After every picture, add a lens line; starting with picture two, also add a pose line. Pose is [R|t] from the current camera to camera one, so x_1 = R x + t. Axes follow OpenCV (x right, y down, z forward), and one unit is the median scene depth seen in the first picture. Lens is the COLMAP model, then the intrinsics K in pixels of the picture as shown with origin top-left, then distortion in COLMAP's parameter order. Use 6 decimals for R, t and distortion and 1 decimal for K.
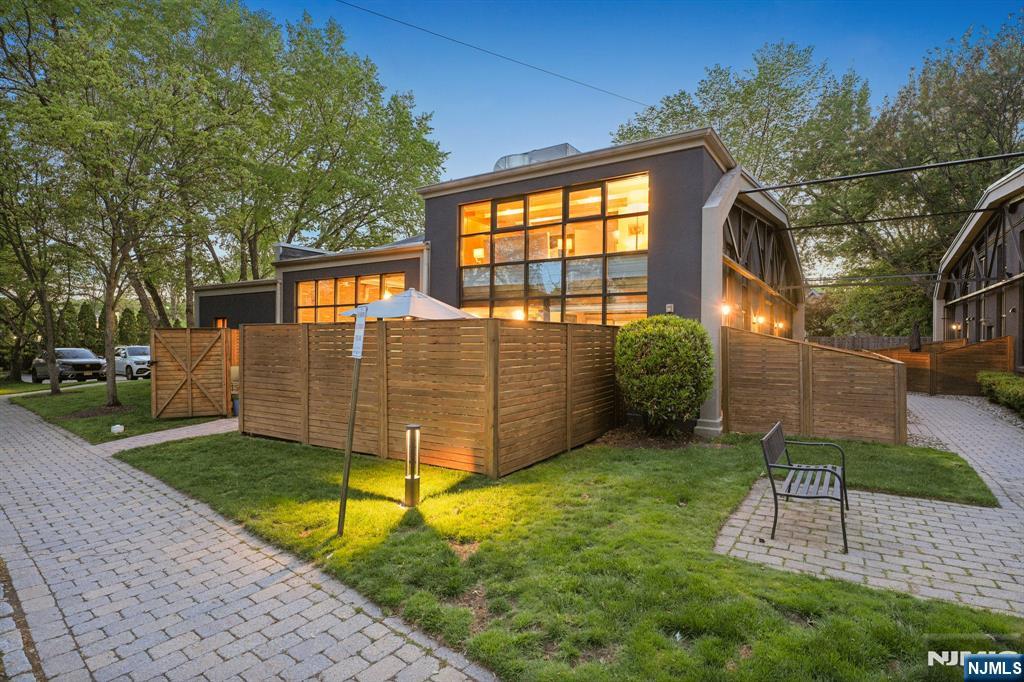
lens RADIAL K [[524.0, 0, 512.0], [0, 524.0, 341.0], [0, 0, 1]] dist [-0.001416, 0.000027]
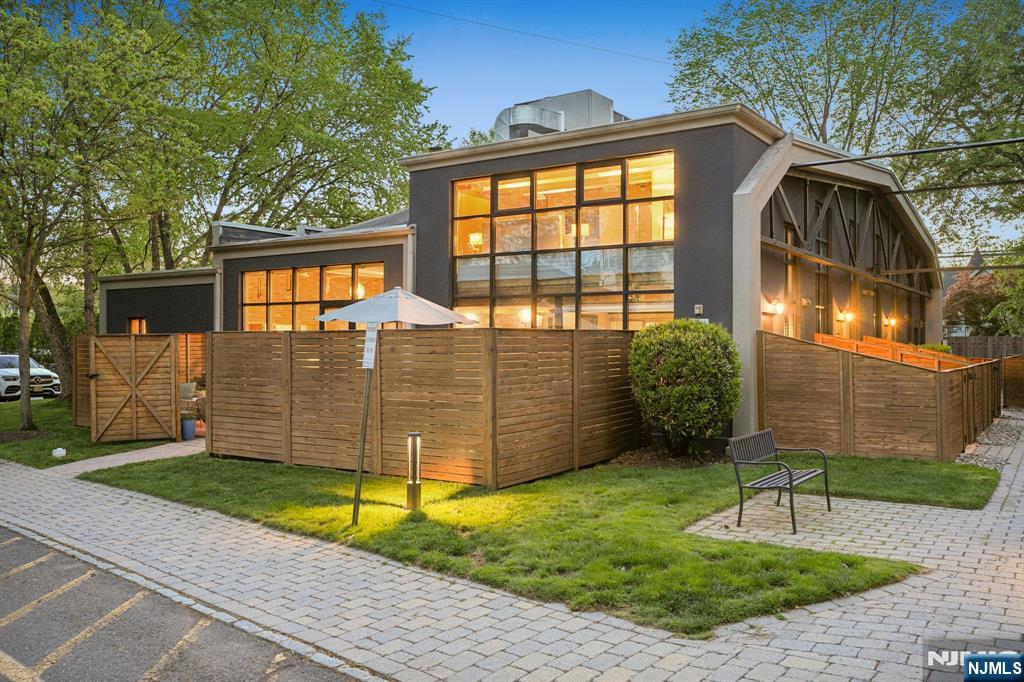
lens RADIAL K [[839.3, 0, 512.0], [0, 839.3, 341.0], [0, 0, 1]] dist [0.001735, -0.000390]
pose [[0.999763, -0.005507, -0.021061, 0.025483], [0.005466, 0.999983, -0.002033, -0.010325], [0.021072, 0.001917, 0.999776, -0.406347]]
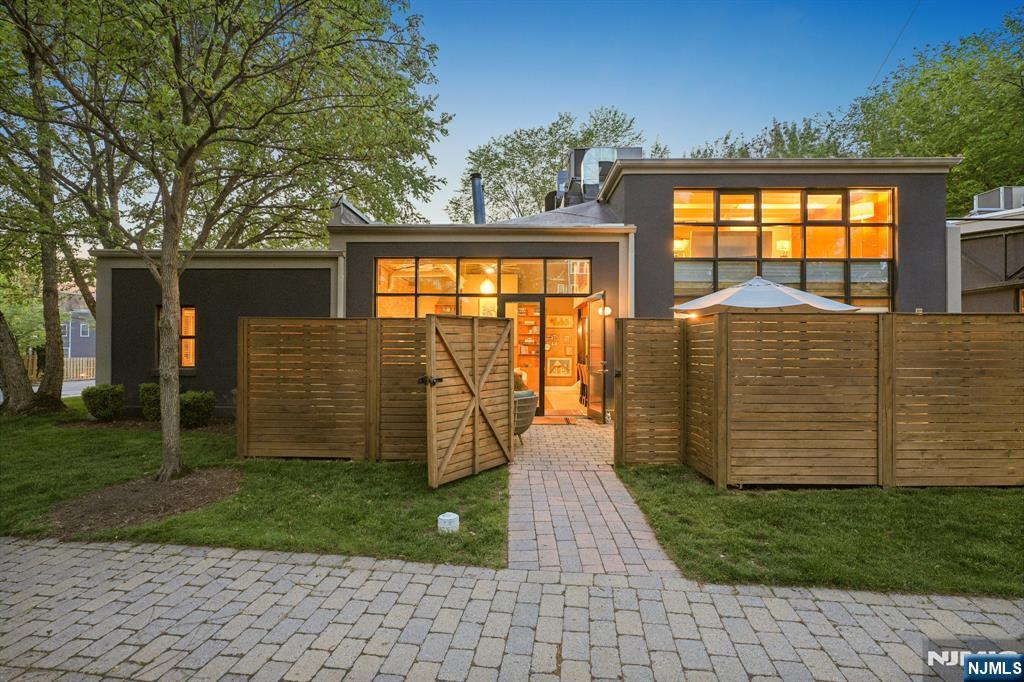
lens RADIAL K [[476.5, 0, 512.0], [0, 476.5, 341.0], [0, 0, 1]] dist [-0.002806, -0.000496]
pose [[0.844730, 0.006191, 0.535156, -1.031874], [0.001633, 0.999899, -0.014144, 0.009981], [-0.535189, 0.012822, 0.844635, 0.652667]]
